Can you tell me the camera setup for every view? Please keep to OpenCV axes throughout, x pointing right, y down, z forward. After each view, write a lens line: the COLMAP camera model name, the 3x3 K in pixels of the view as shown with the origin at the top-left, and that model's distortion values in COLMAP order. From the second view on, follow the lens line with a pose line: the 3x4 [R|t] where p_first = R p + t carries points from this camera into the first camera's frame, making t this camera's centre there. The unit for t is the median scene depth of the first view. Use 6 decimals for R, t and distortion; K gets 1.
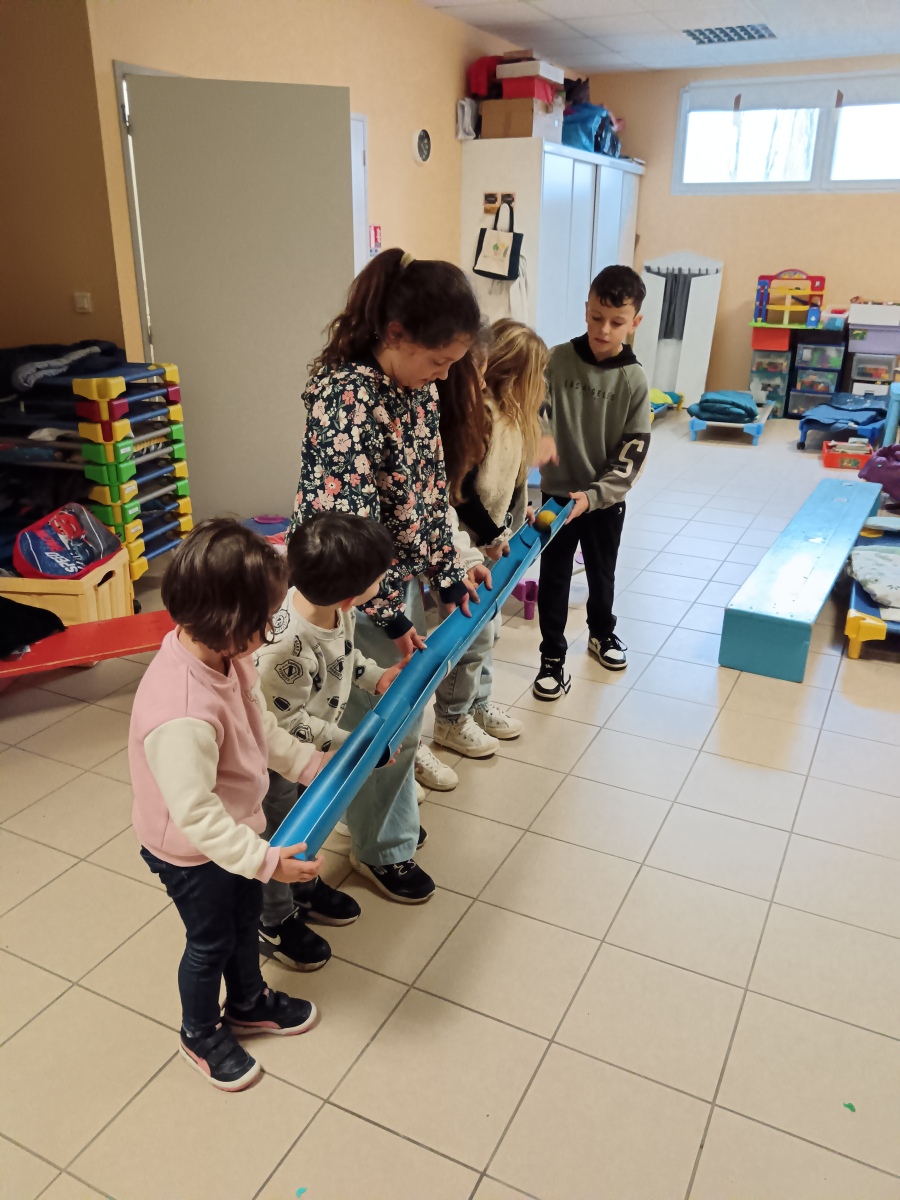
lens RADIAL K [[936.7, 0, 451.5], [0, 936.7, 601.6], [0, 0, 1]] dist [-0.005113, 0.003625]
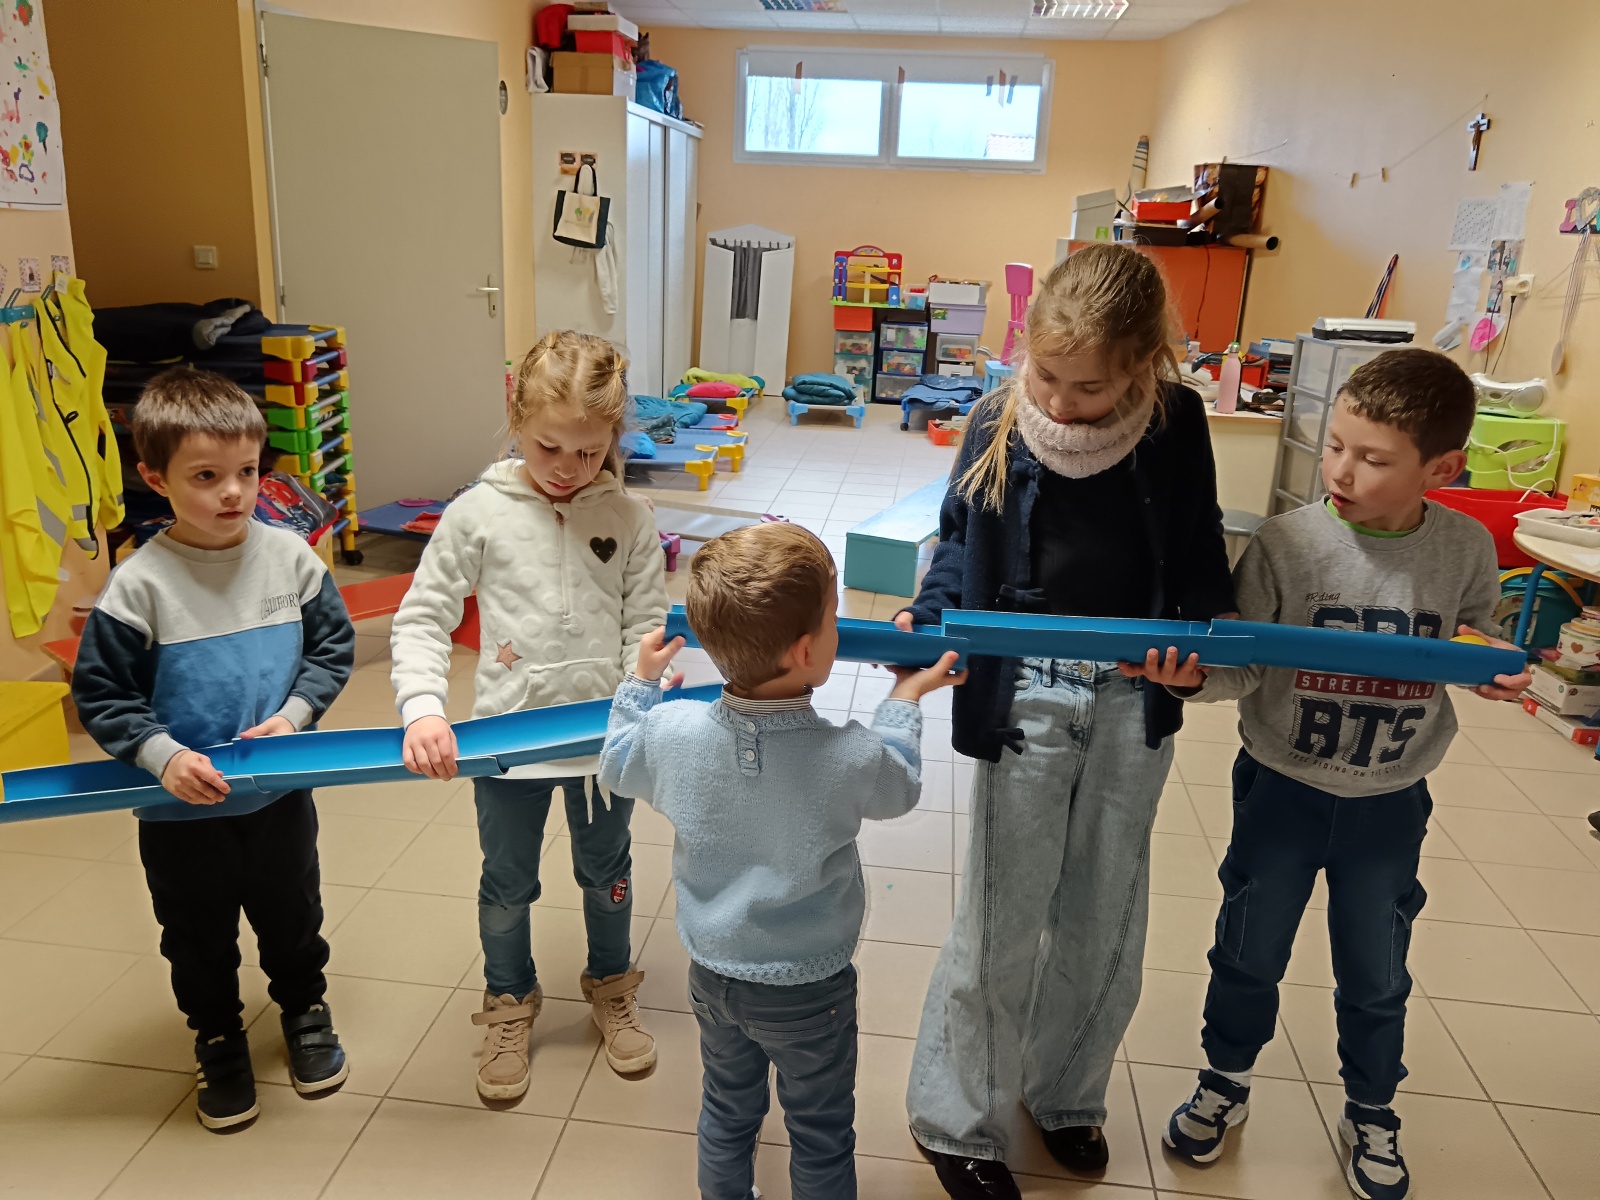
lens RADIAL K [[1249.0, 0, 802.2], [0, 1249.0, 594.1], [0, 0, 1]] dist [-0.005113, 0.003625]
pose [[0.938062, -0.067551, 0.339819, -0.180701], [0.090723, 0.994478, -0.052751, 0.065366], [-0.334379, 0.080313, 0.939010, -0.158191]]
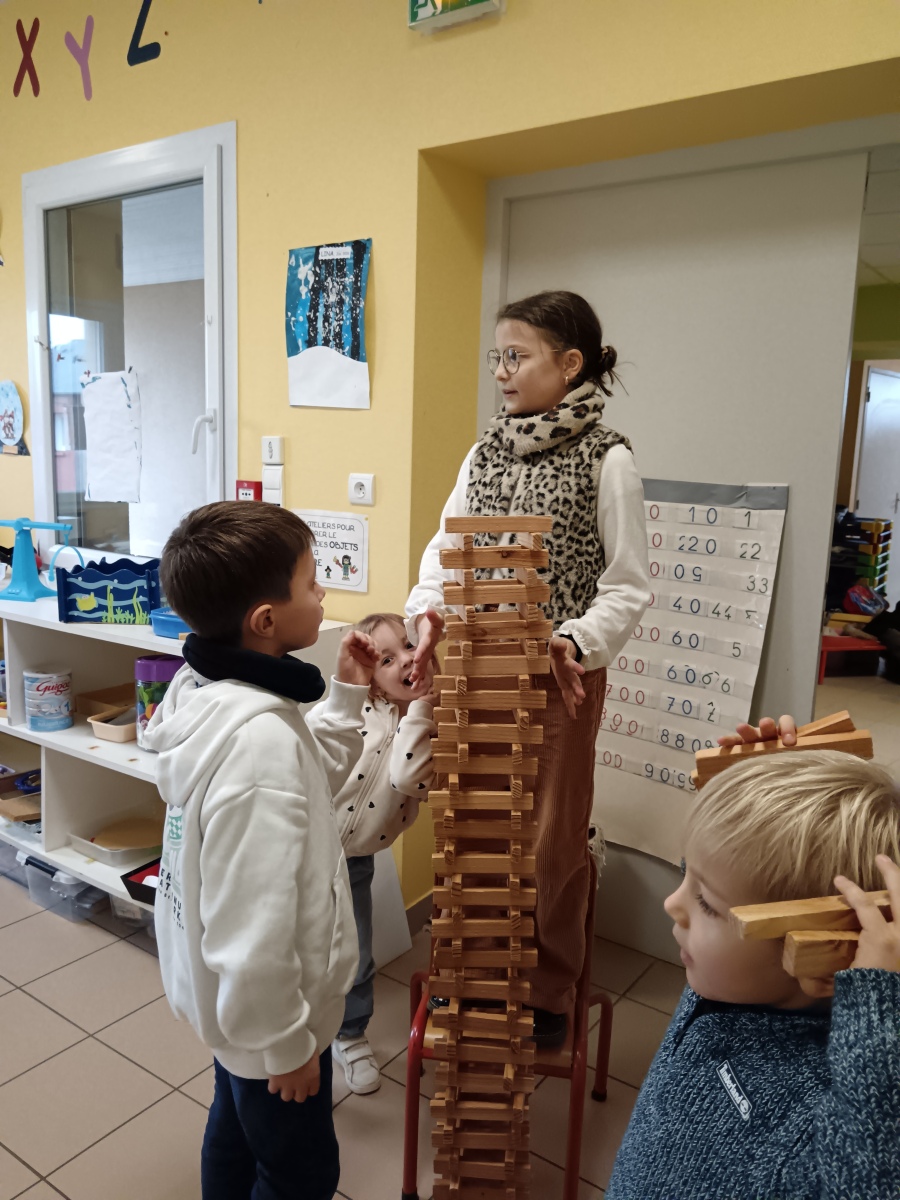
lens RADIAL K [[936.7, 0, 449.6], [0, 936.7, 599.4], [0, 0, 1]] dist [-0.005113, 0.003625]
pose [[0.950443, 0.062152, -0.304623, -0.326679], [-0.123155, 0.974927, -0.185340, 0.205979], [0.285466, 0.213671, 0.934267, -0.549461]]
